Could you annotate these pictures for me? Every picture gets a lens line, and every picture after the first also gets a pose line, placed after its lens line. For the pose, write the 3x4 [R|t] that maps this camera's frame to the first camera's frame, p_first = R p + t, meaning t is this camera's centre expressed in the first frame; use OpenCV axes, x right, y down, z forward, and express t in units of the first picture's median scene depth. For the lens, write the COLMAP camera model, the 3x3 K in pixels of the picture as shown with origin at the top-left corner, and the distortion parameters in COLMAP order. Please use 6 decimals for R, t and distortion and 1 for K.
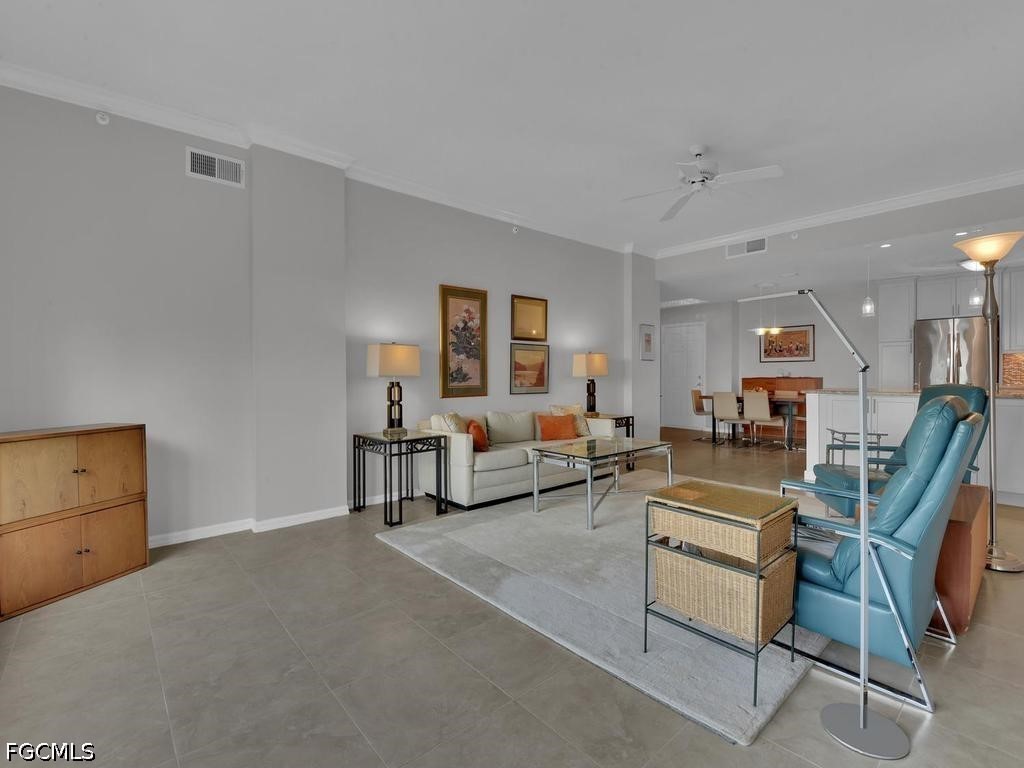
lens RADIAL K [[463.6, 0, 503.5], [0, 463.6, 383.2], [0, 0, 1]] dist [-0.005238, -0.002222]
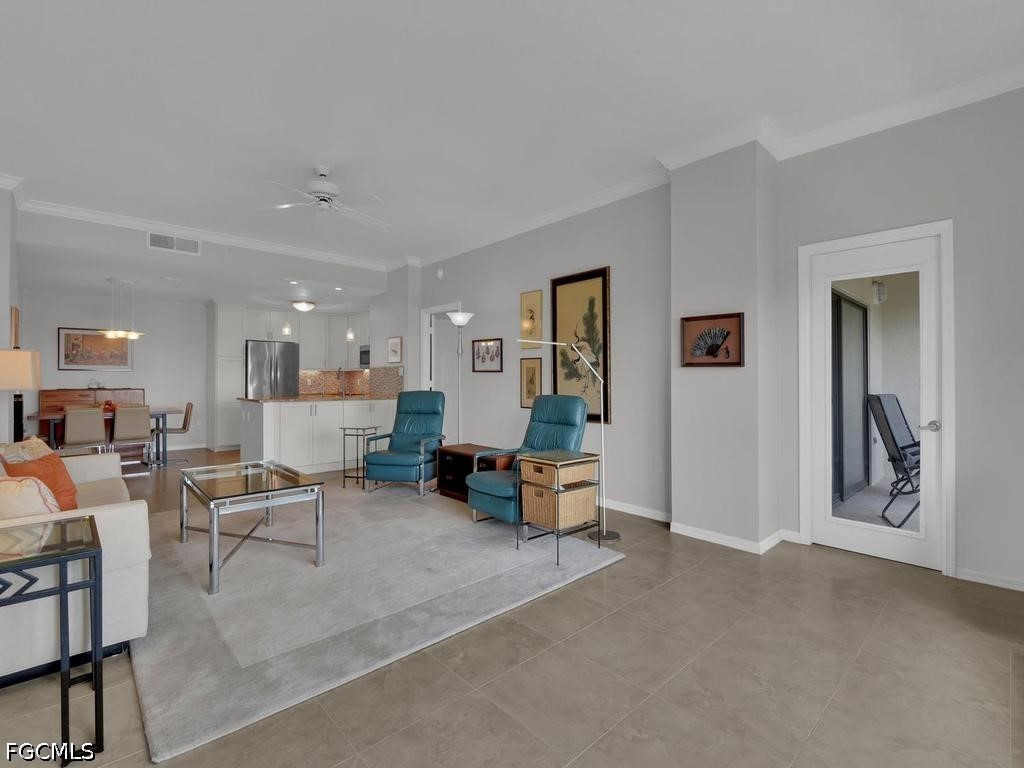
lens RADIAL K [[463.6, 0, 517.2], [0, 463.6, 380.8], [0, 0, 1]] dist [-0.005238, -0.002222]
pose [[-0.027824, 0.006096, 0.999594, -0.273678], [0.020288, 0.999779, -0.005533, -0.006672], [-0.999407, 0.020126, -0.027941, 0.257301]]
